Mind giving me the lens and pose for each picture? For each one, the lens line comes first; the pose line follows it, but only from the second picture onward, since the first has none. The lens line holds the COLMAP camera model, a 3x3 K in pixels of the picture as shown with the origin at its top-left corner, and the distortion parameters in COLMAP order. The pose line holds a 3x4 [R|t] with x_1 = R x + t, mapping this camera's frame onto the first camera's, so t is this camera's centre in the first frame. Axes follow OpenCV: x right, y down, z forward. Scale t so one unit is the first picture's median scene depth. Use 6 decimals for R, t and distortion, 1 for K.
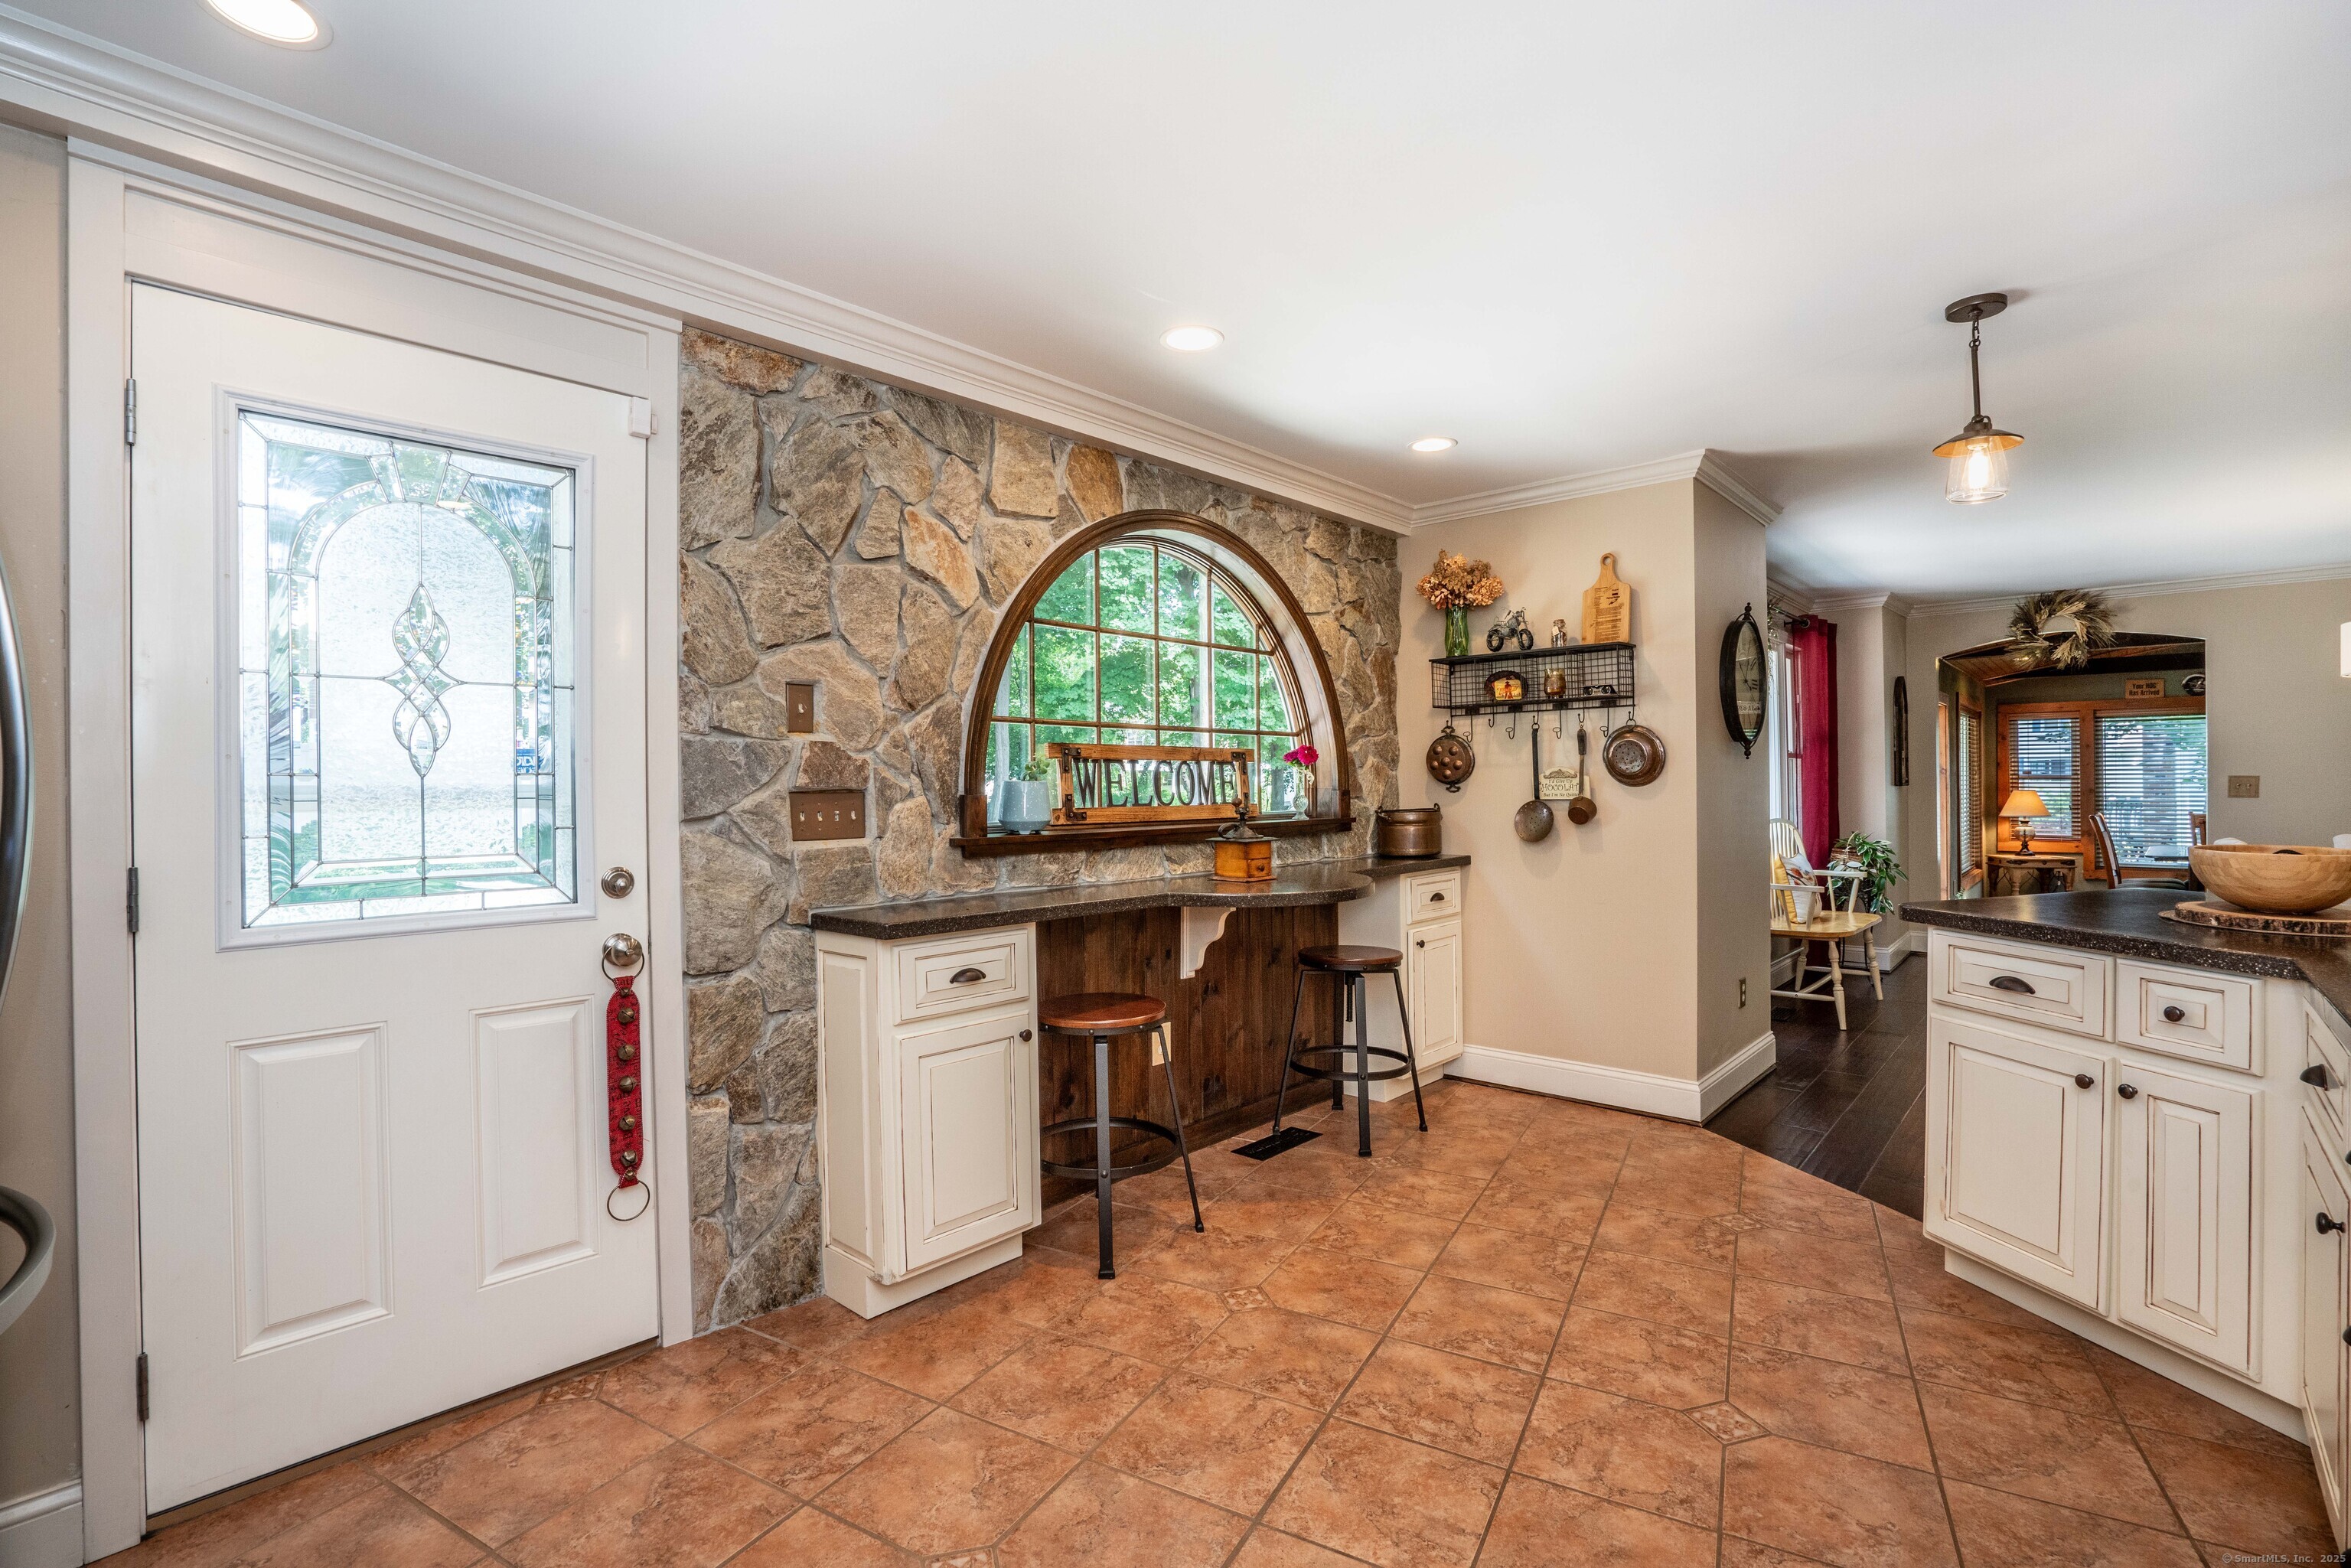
lens RADIAL K [[1077.7, 0, 1184.3], [0, 1077.7, 776.4], [0, 0, 1]] dist [-0.029822, 0.002245]
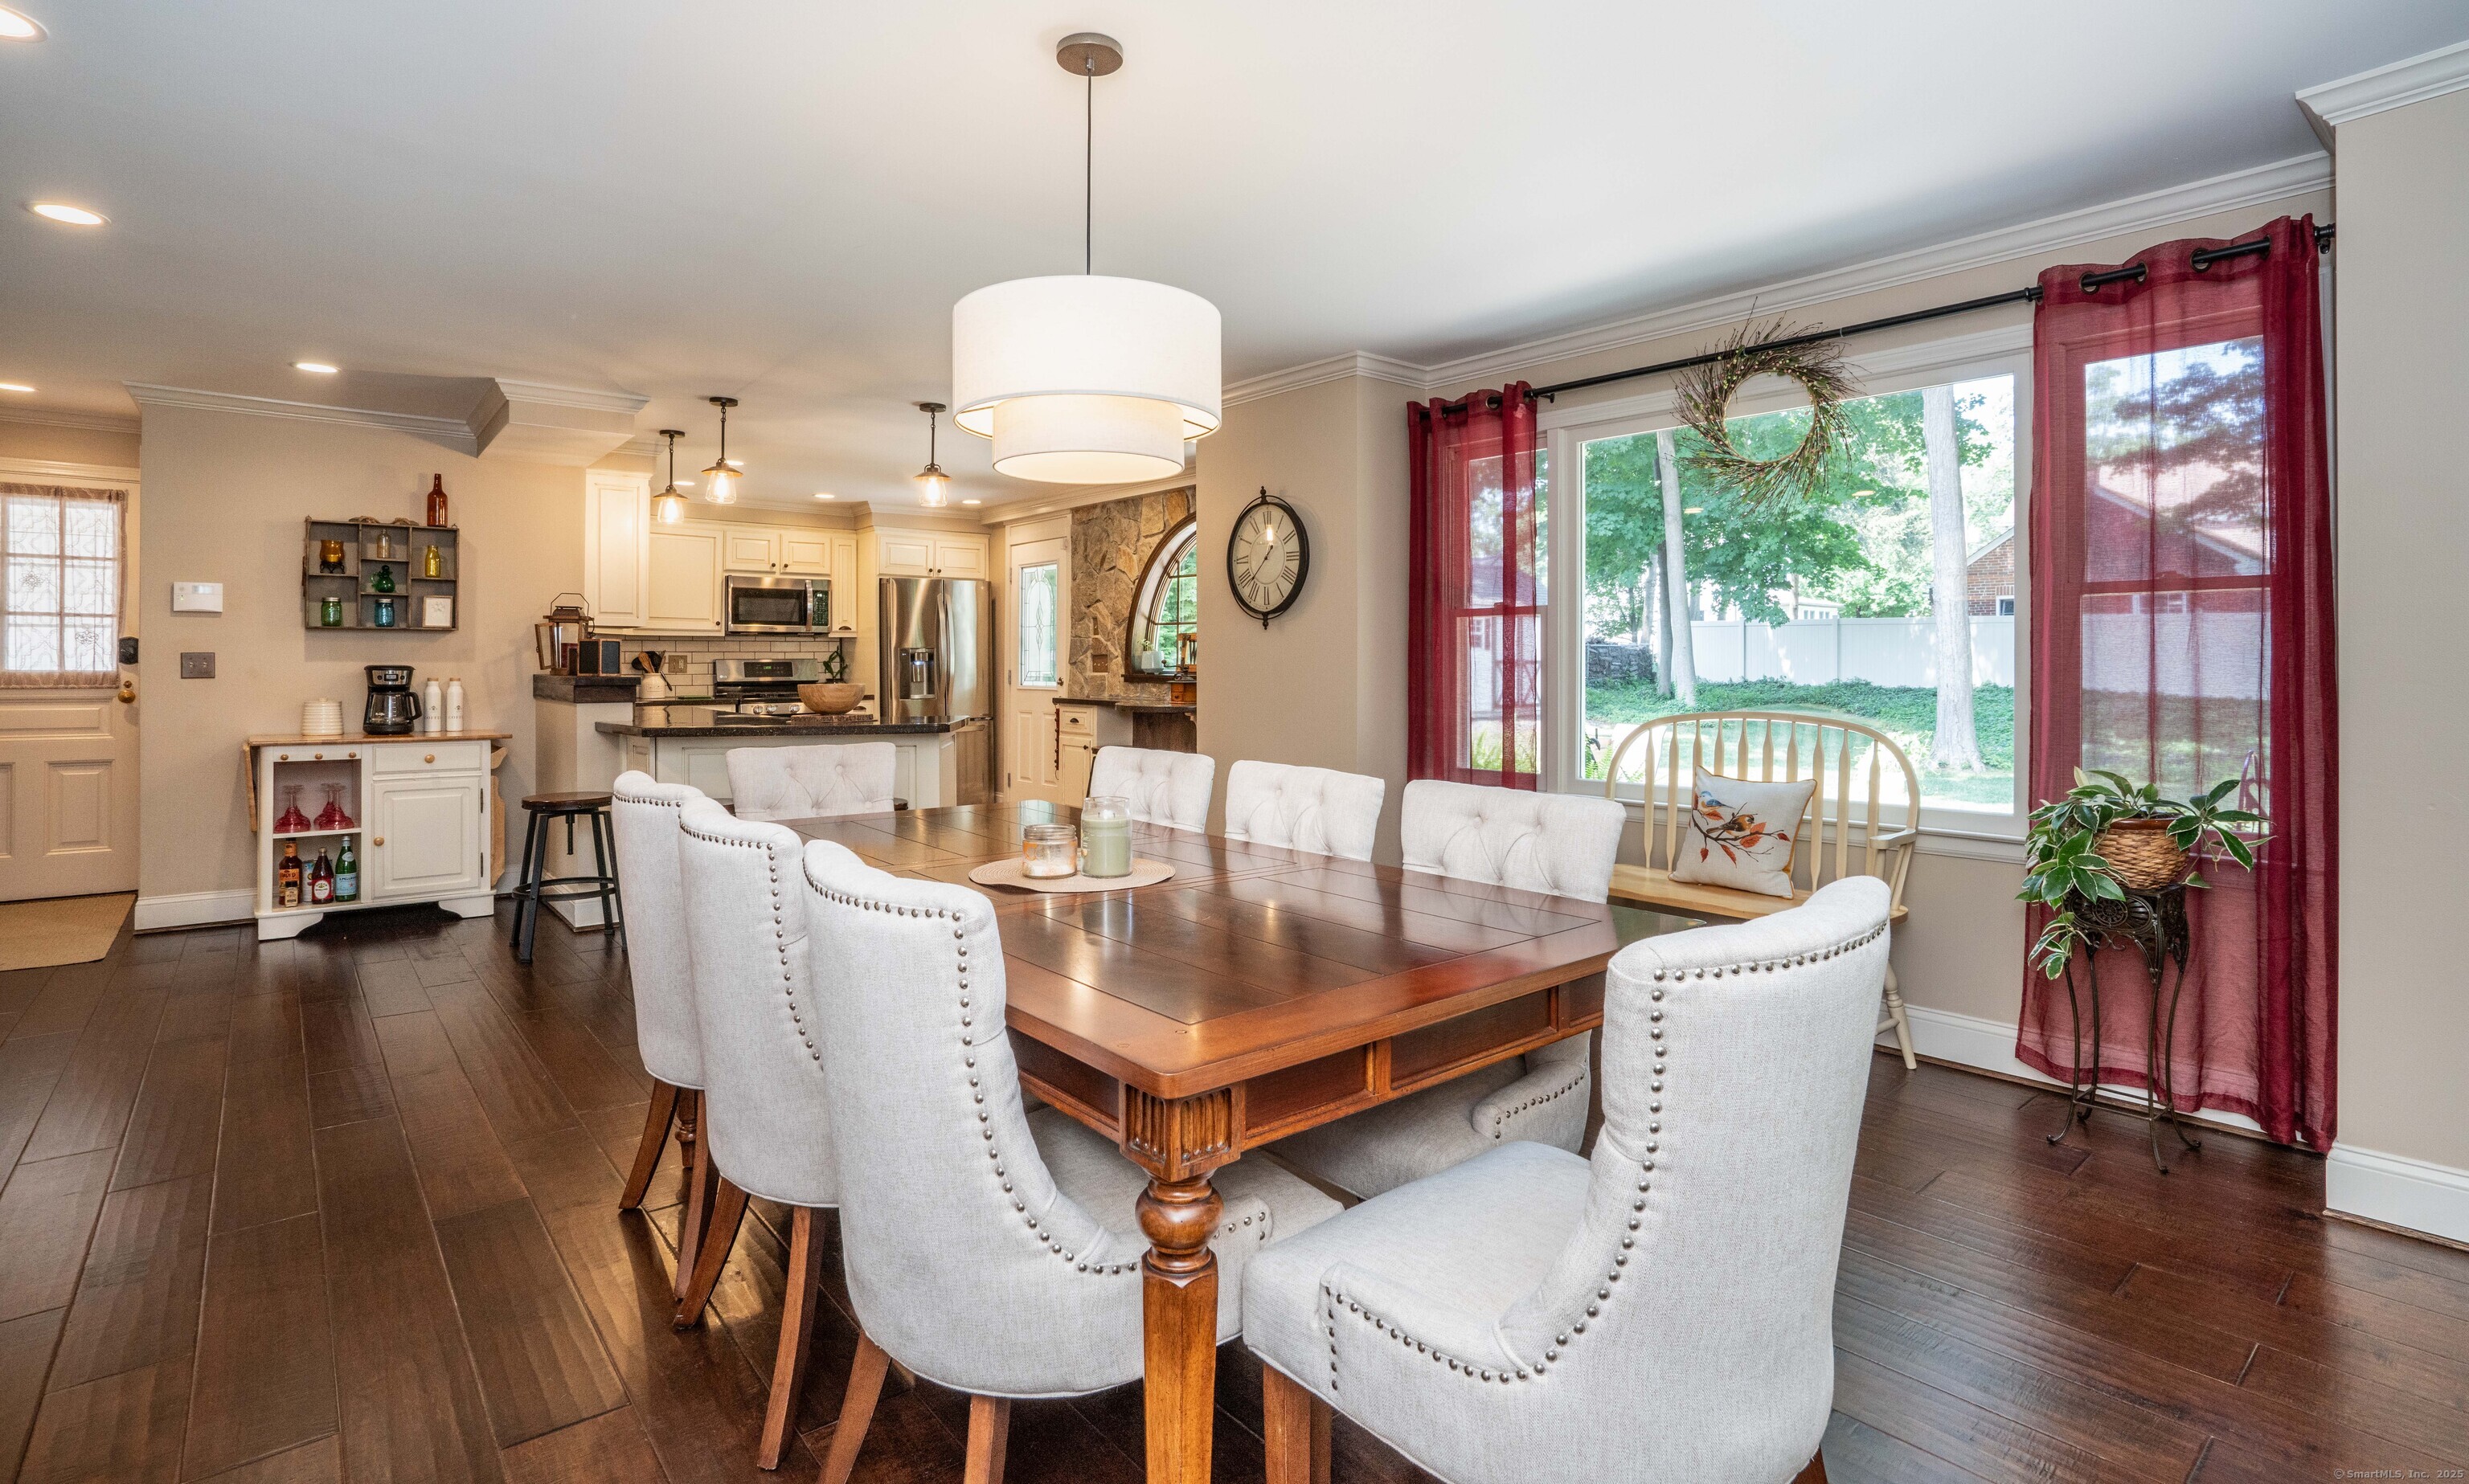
lens RADIAL K [[1162.7, 0, 1207.7], [0, 1162.7, 661.4], [0, 0, 1]] dist [-0.013034, 0.001238]
pose [[-0.149617, 0.007166, -0.988718, 2.486616], [0.004830, 0.999967, 0.006516, 0.010891], [0.988732, -0.003801, -0.149647, 1.626274]]
